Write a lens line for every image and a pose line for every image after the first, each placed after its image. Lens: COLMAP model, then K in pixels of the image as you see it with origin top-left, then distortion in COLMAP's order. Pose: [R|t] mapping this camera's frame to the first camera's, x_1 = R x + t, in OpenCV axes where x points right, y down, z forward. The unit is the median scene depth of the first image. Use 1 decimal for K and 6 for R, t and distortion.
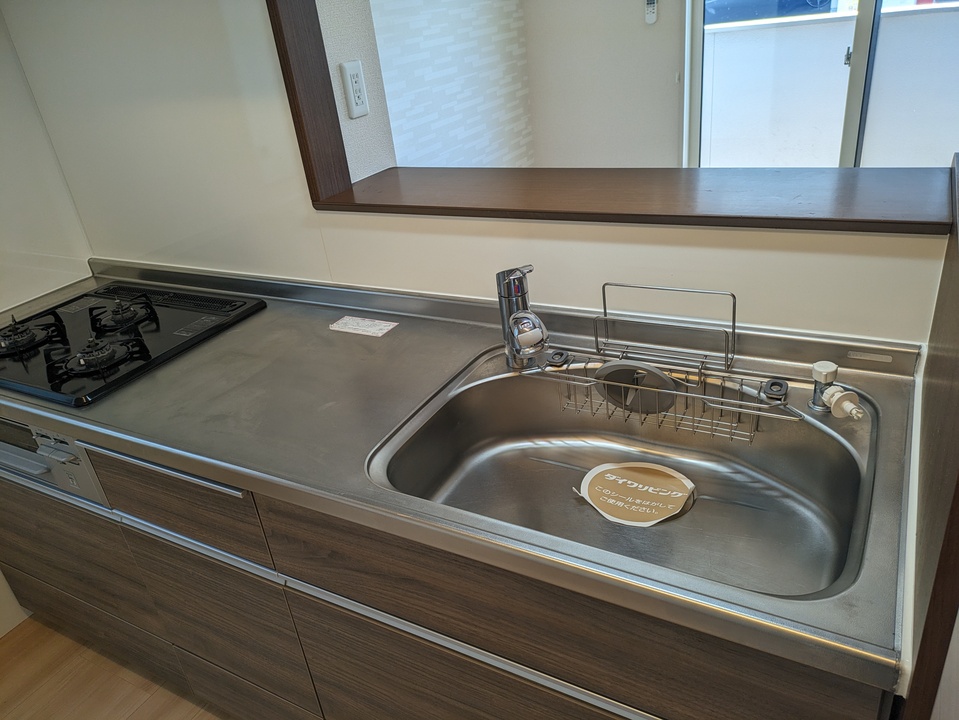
lens RADIAL K [[709.8, 0, 473.2], [0, 709.8, 370.0], [0, 0, 1]] dist [0.037957, -0.020166]
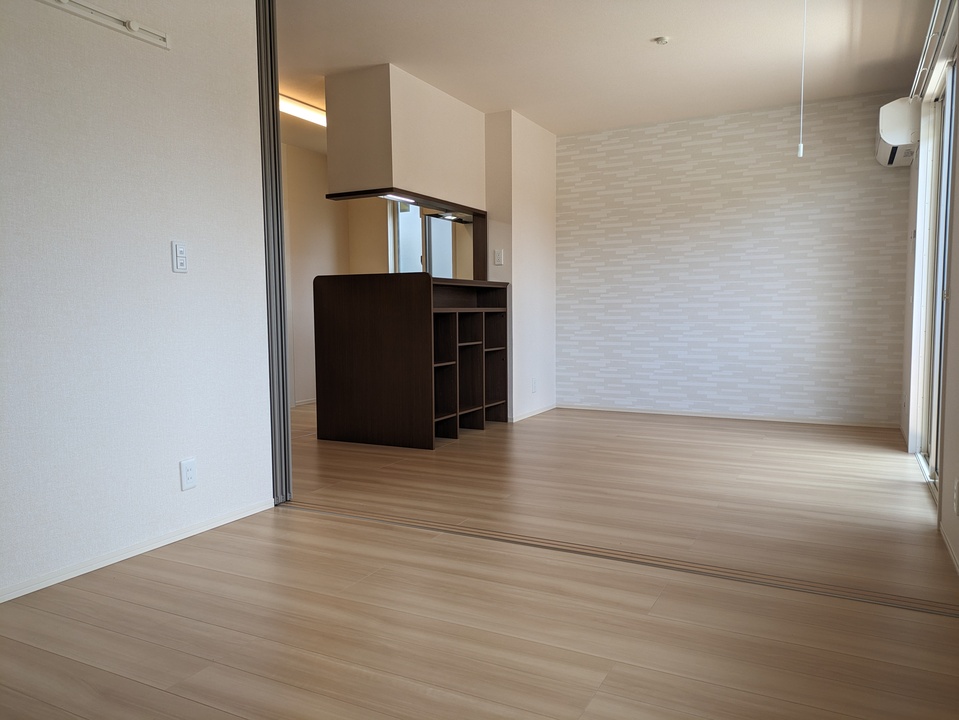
lens RADIAL K [[709.8, 0, 475.4], [0, 709.8, 362.0], [0, 0, 1]] dist [0.037957, -0.020166]
pose [[0.038695, 0.189479, -0.981122, 2.525034], [-0.460212, 0.874905, 0.150815, -0.331099], [0.886965, 0.445688, 0.121055, 0.571401]]
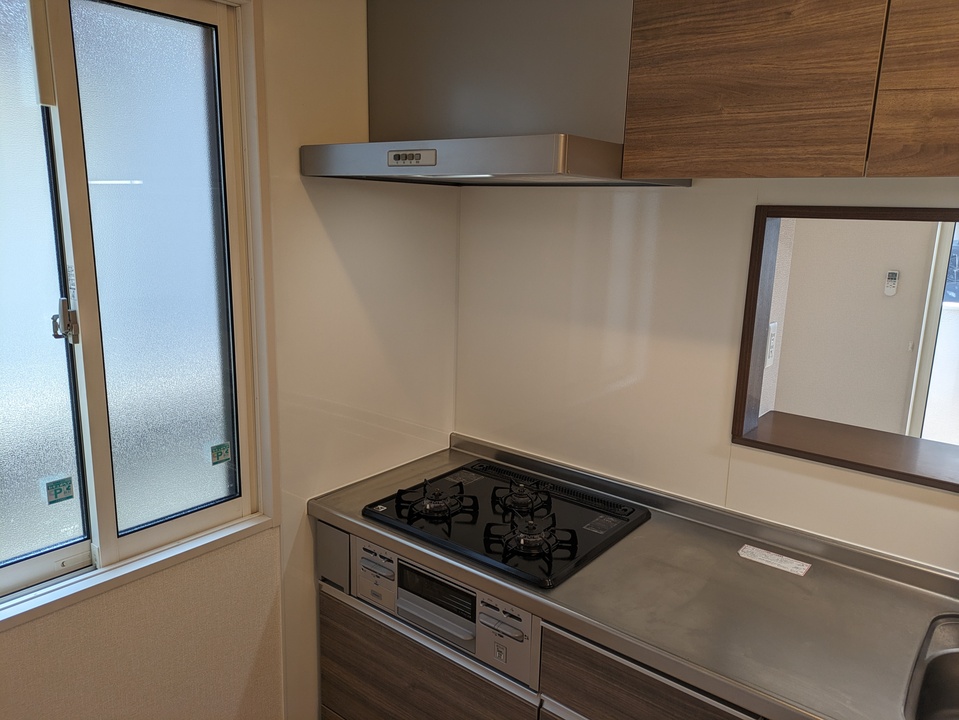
lens RADIAL K [[709.8, 0, 474.6], [0, 709.8, 360.2], [0, 0, 1]] dist [0.037957, -0.020166]
pose [[0.977007, 0.174072, -0.123109, -0.386722], [-0.200416, 0.946808, -0.251771, 0.010804], [0.072734, 0.270655, 0.959925, -0.102368]]
